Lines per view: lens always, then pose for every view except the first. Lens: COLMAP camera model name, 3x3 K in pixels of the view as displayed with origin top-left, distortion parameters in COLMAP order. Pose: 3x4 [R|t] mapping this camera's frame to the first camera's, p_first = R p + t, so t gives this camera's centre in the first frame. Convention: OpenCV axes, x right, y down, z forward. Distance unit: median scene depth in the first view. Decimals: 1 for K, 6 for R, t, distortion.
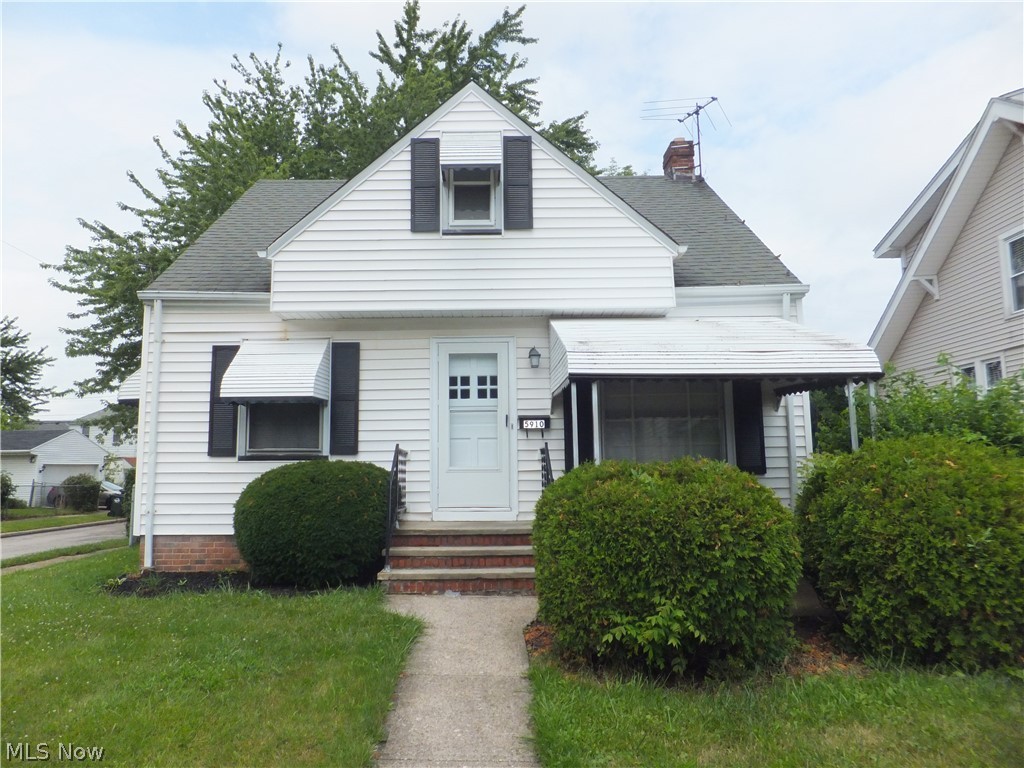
lens RADIAL K [[682.3, 0, 503.5], [0, 682.3, 381.7], [0, 0, 1]] dist [-0.081339, 0.106859]
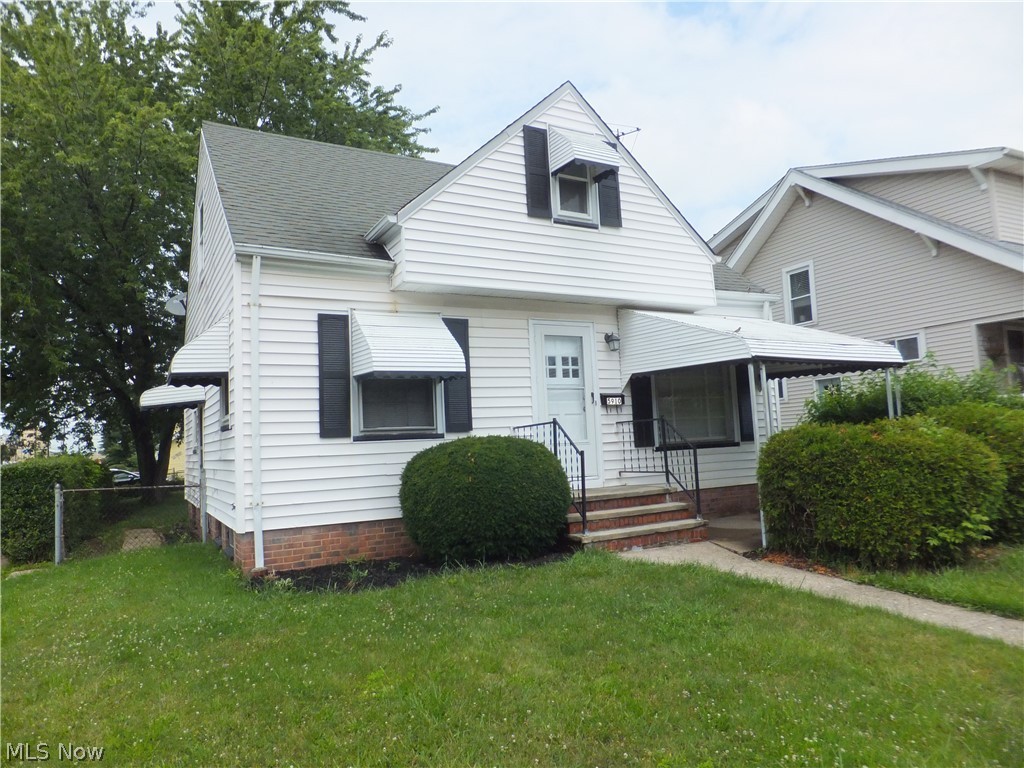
lens RADIAL K [[682.3, 0, 503.5], [0, 682.3, 381.7], [0, 0, 1]] dist [-0.081339, 0.106859]
pose [[0.880661, 0.013258, 0.473561, -0.649555], [-0.019505, 0.999775, 0.008283, 0.024682], [-0.473344, -0.016531, 0.880722, 0.096472]]
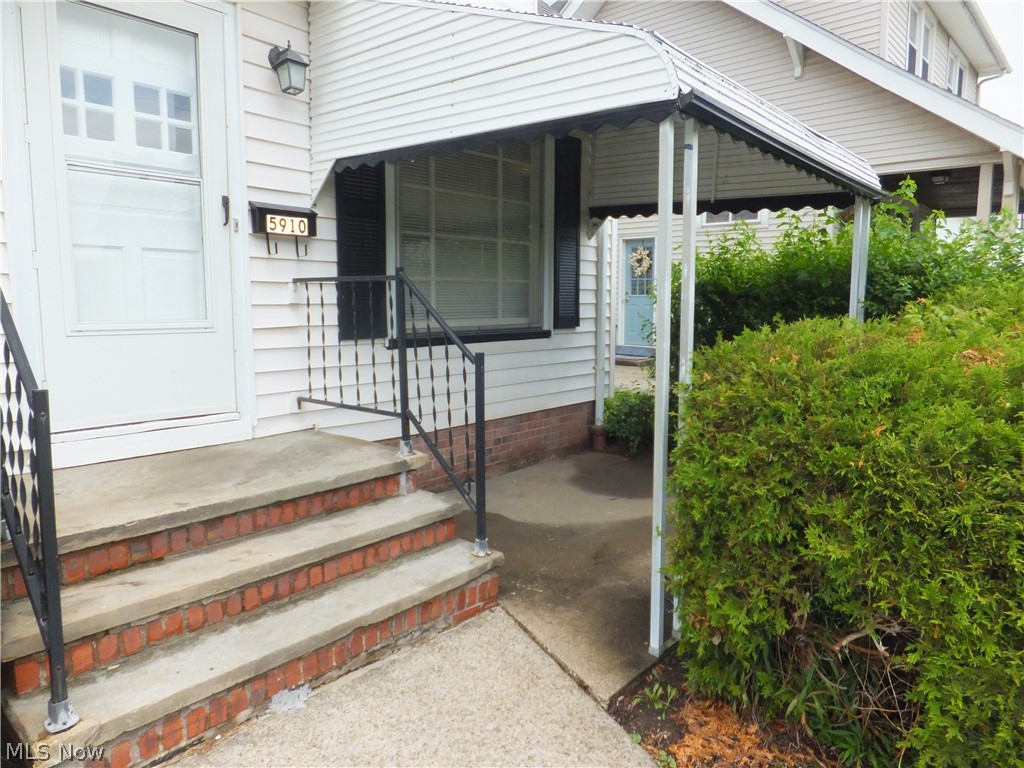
lens RADIAL K [[682.3, 0, 503.5], [0, 682.3, 381.7], [0, 0, 1]] dist [-0.081339, 0.106859]
pose [[0.666825, -0.076857, 0.741241, -0.198151], [-0.105508, 0.974911, 0.196001, 0.060826], [-0.737708, -0.208905, 0.641986, 0.588324]]
